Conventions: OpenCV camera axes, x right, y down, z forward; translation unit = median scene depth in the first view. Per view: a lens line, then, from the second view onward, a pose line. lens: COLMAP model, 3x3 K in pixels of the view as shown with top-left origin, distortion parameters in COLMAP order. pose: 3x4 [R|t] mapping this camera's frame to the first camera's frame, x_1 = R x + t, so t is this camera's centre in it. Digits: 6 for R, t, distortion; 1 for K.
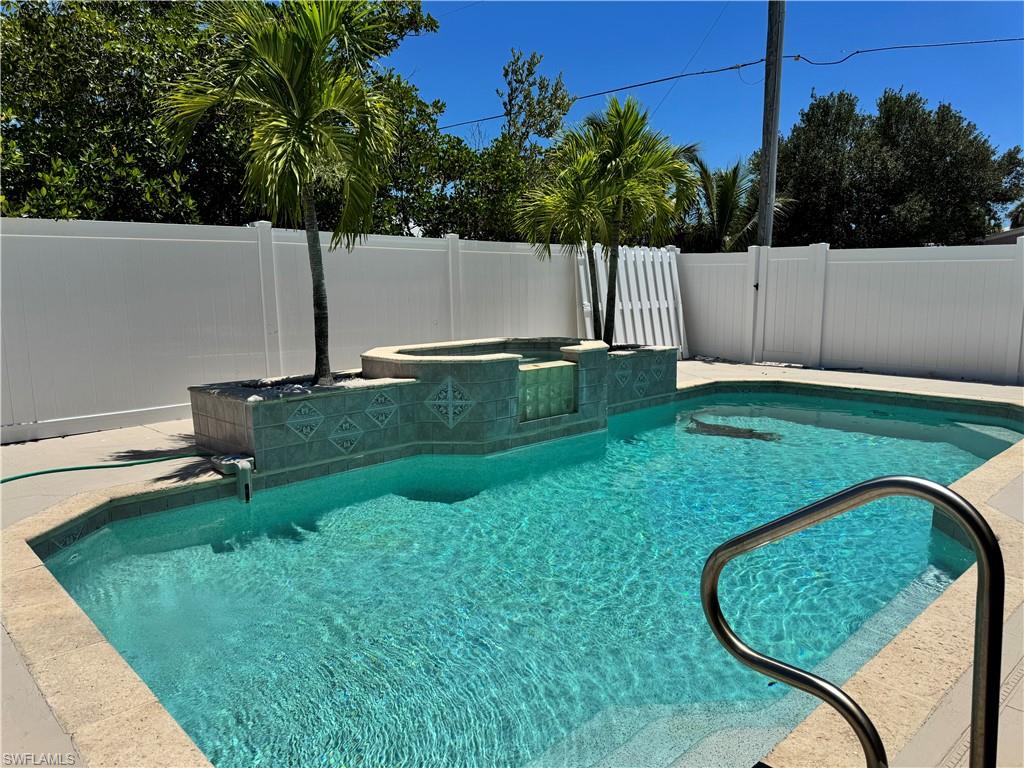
lens RADIAL K [[712.6, 0, 512.0], [0, 712.6, 384.0], [0, 0, 1]] dist [0.096024, -0.140995]
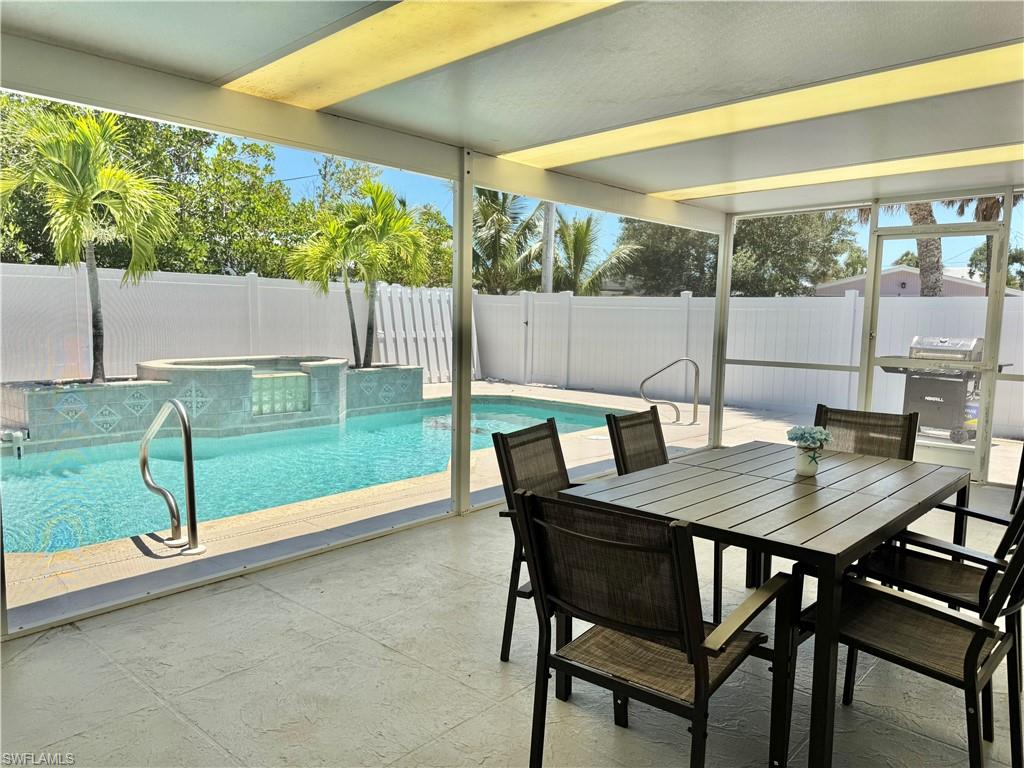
lens RADIAL K [[712.6, 0, 512.0], [0, 712.6, 384.0], [0, 0, 1]] dist [0.096024, -0.140995]
pose [[0.997599, 0.022184, 0.065599, 0.396182], [-0.019575, 0.999002, -0.040152, 0.036996], [-0.066424, 0.038772, 0.997038, -0.397352]]
